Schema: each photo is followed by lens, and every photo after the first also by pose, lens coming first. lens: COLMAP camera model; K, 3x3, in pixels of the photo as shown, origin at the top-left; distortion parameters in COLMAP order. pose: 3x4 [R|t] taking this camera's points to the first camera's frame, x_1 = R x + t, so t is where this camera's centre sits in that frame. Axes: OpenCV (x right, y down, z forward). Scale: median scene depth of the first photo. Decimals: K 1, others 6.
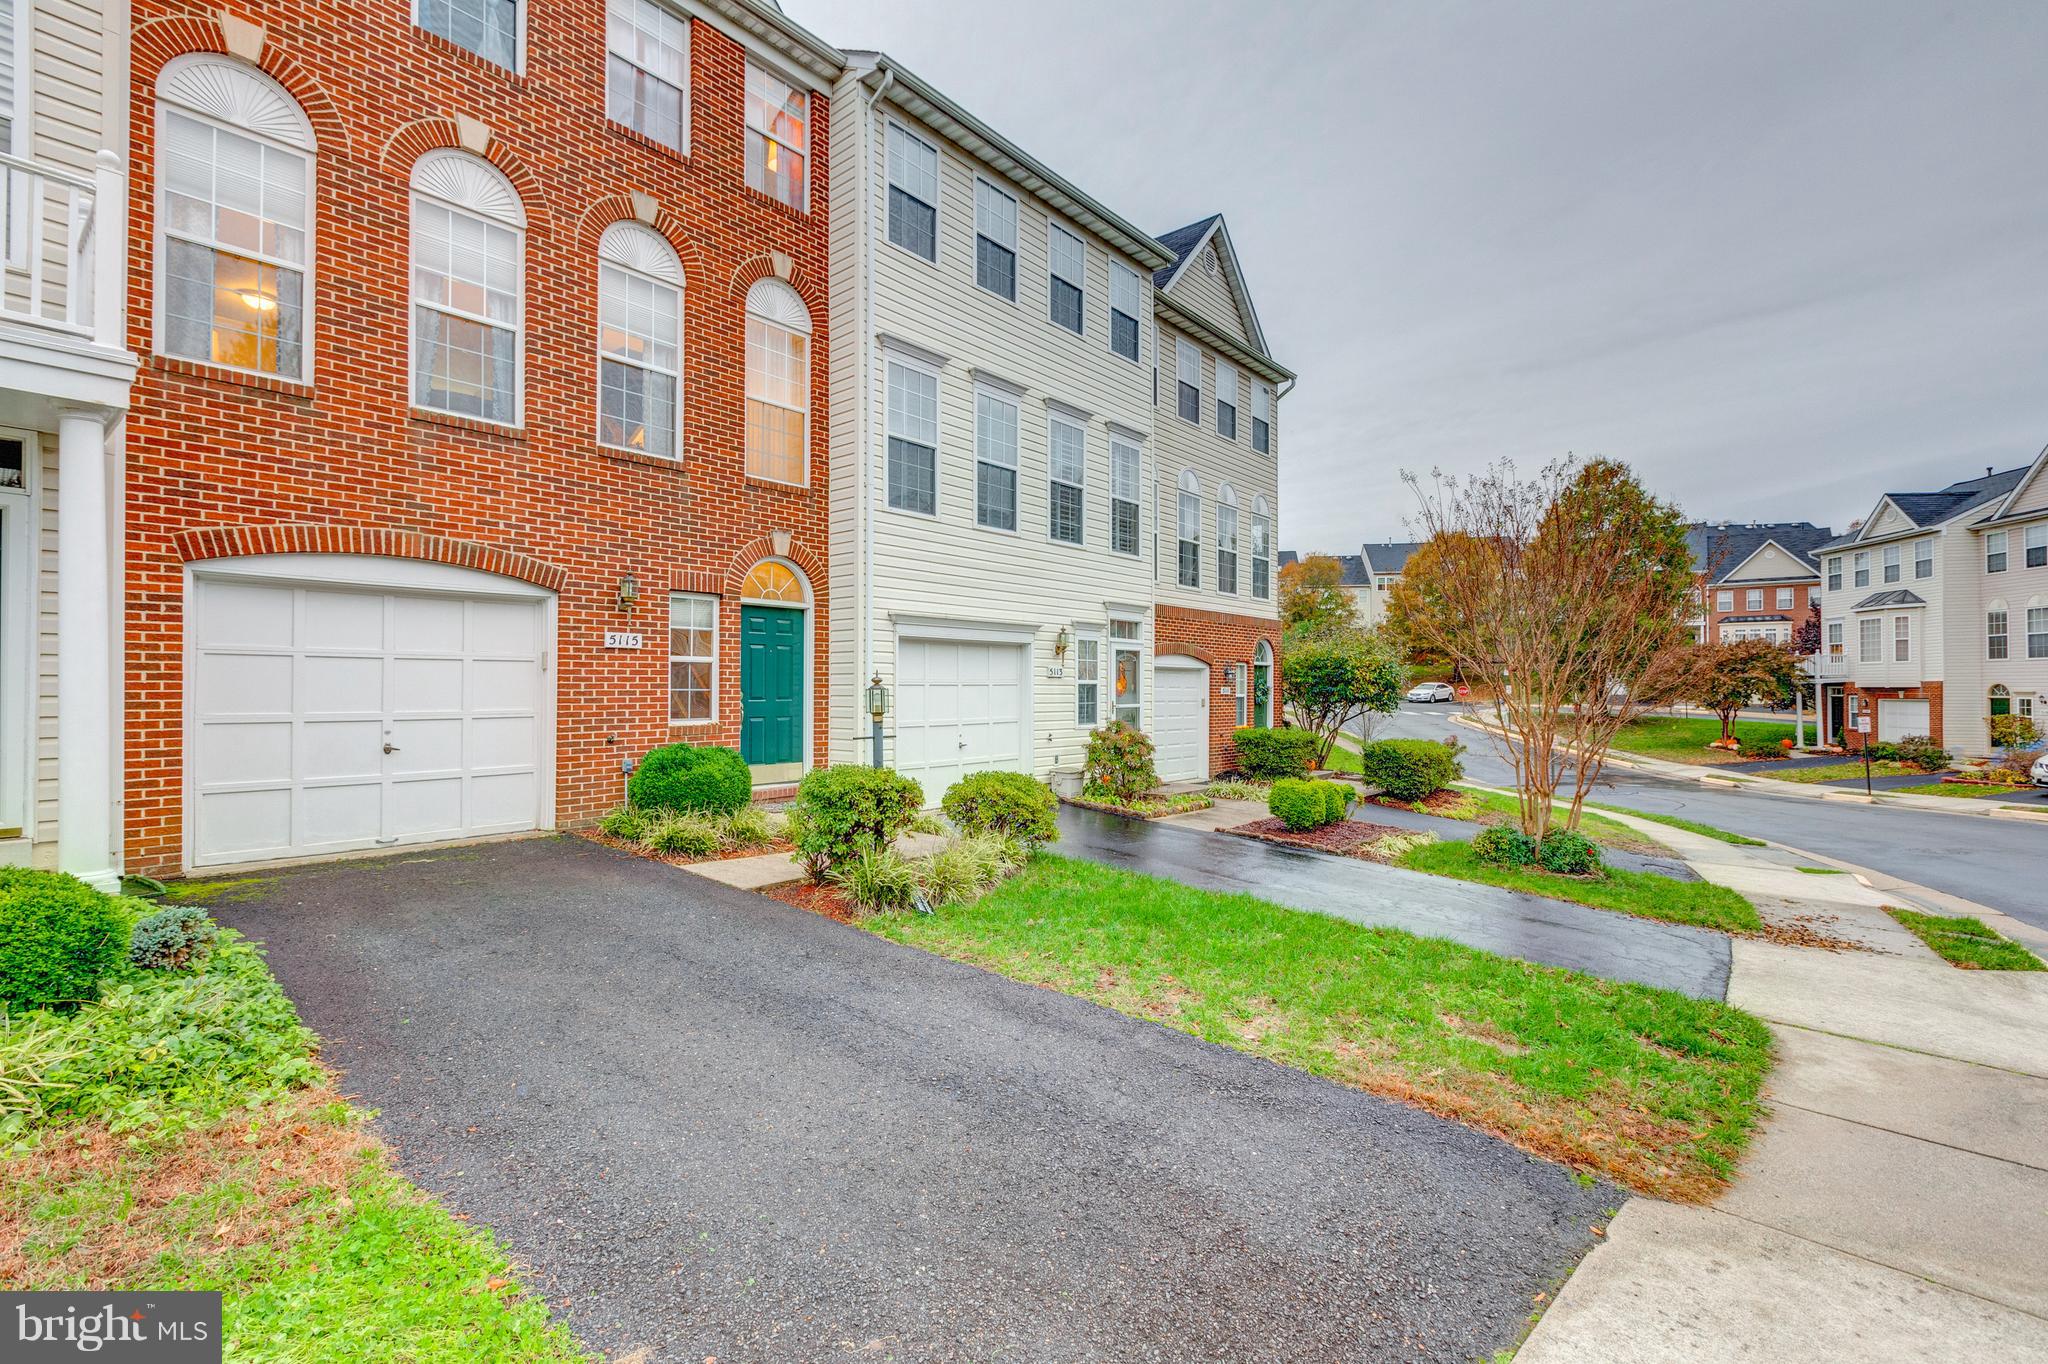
lens RADIAL K [[919.1, 0, 1024.2], [0, 919.1, 676.2], [0, 0, 1]] dist [0.004143, -0.001050]
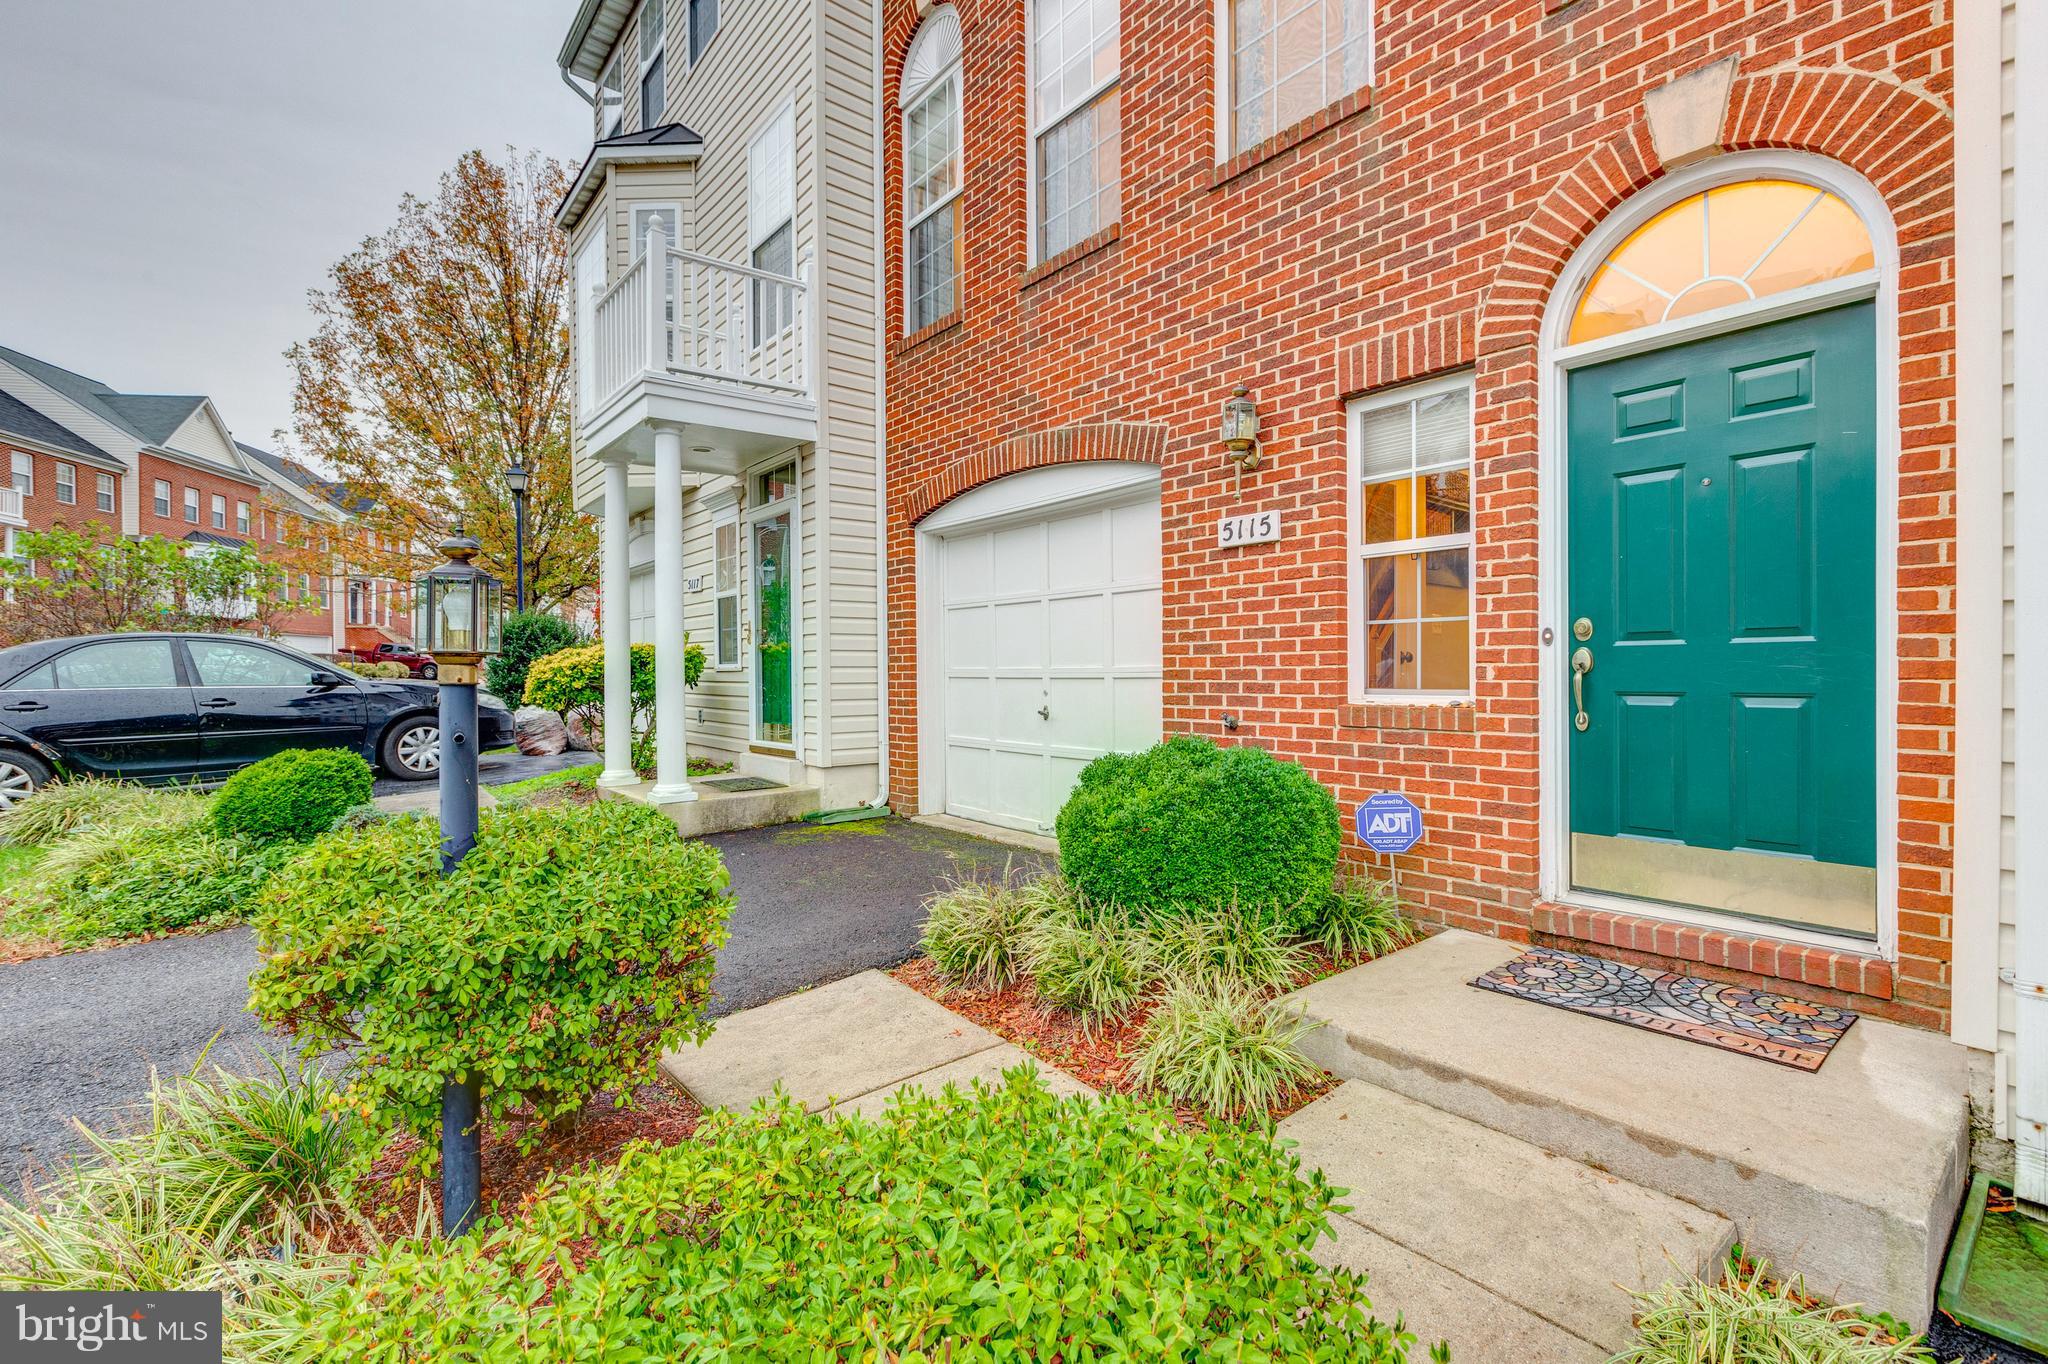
lens RADIAL K [[907.6, 0, 1017.5], [0, 907.6, 673.7], [0, 0, 1]] dist [-0.001199, 0.000017]
pose [[-0.186050, 0.004944, -0.982528, 0.081038], [0.023114, 0.999733, 0.000654, 0.038358], [0.982268, -0.022589, -0.186114, 0.996993]]
